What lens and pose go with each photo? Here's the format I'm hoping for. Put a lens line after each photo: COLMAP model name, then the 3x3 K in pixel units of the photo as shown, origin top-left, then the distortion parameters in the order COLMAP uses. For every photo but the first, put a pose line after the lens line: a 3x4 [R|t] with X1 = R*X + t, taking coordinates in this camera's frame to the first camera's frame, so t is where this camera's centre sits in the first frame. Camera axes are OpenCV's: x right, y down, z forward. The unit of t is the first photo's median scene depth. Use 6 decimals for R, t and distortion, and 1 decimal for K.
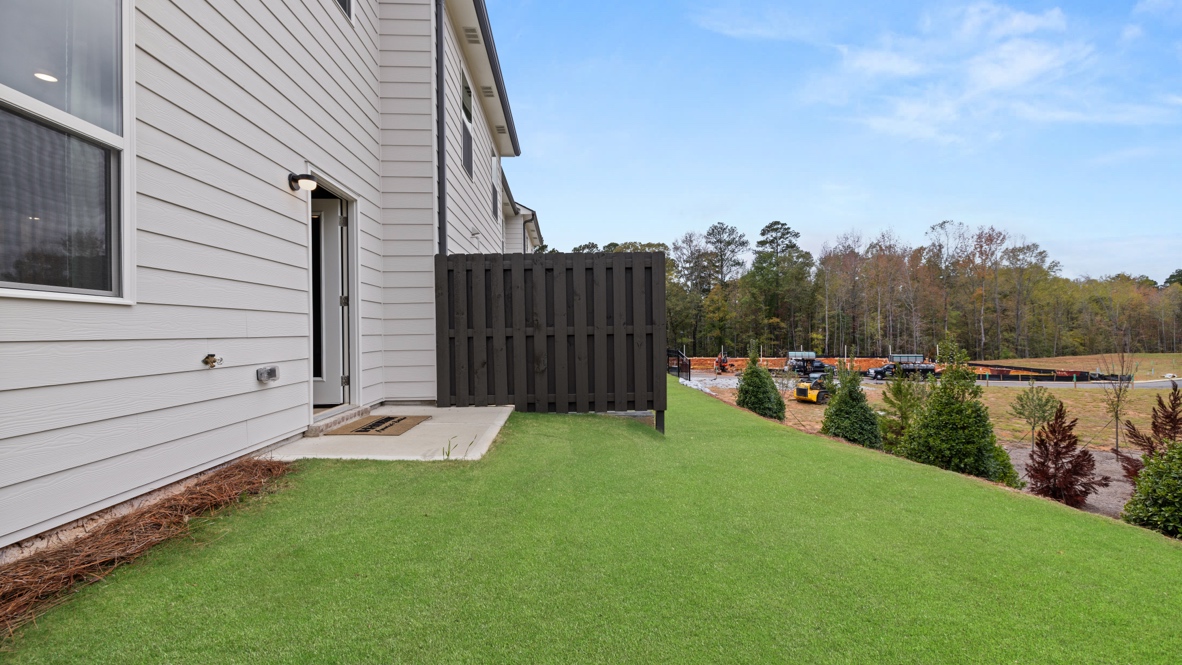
lens RADIAL K [[496.1, 0, 591.0], [0, 496.1, 332.5], [0, 0, 1]] dist [-0.000931, -0.000017]
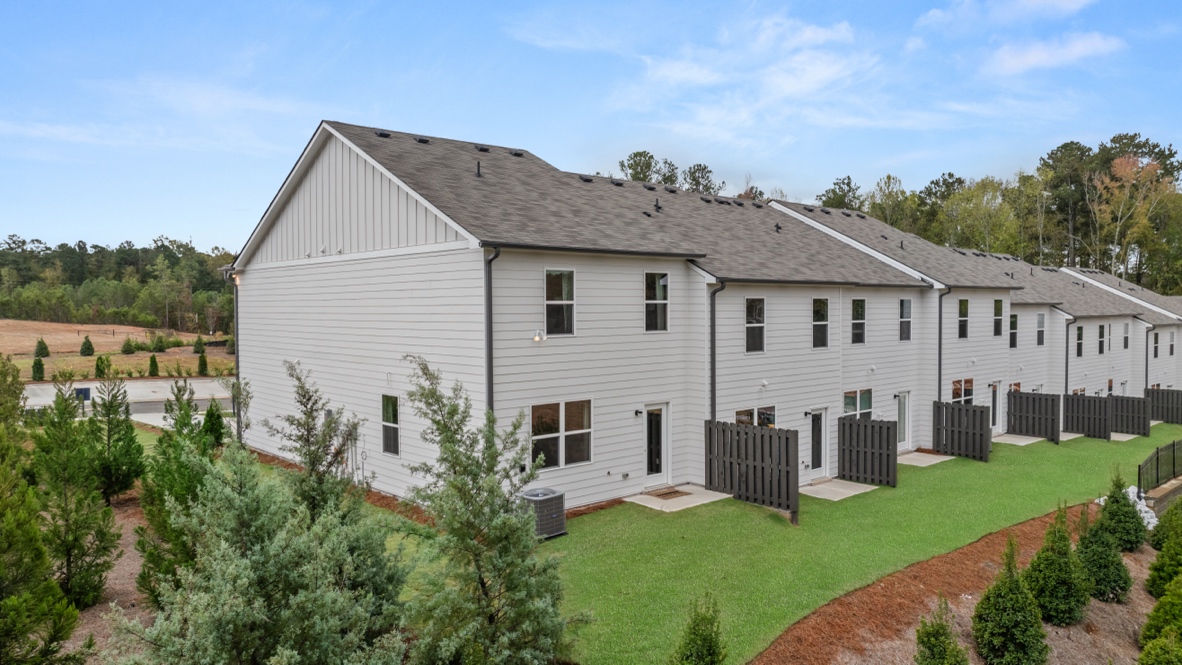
lens RADIAL K [[839.0, 0, 591.0], [0, 839.0, 332.5], [0, 0, 1]] dist [-0.017988, 0.003066]
pose [[0.633895, 0.039350, -0.772417, 2.363782], [0.001274, 0.998650, 0.051921, -0.784606], [0.773418, -0.033897, 0.632990, -1.828072]]
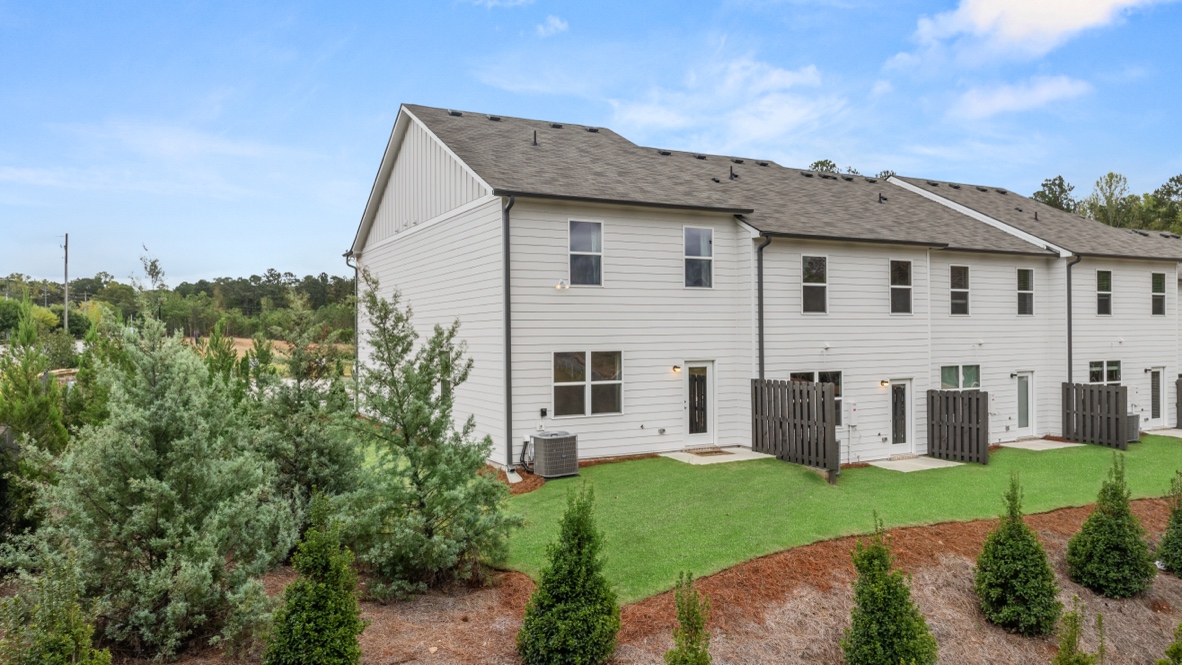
lens RADIAL K [[839.0, 0, 591.0], [0, 839.0, 332.5], [0, 0, 1]] dist [-0.017988, 0.003066]
pose [[0.423595, 0.011150, -0.905783, 2.824221], [0.009269, 0.999819, 0.016642, -0.449021], [0.905804, -0.015446, 0.423415, -1.203565]]
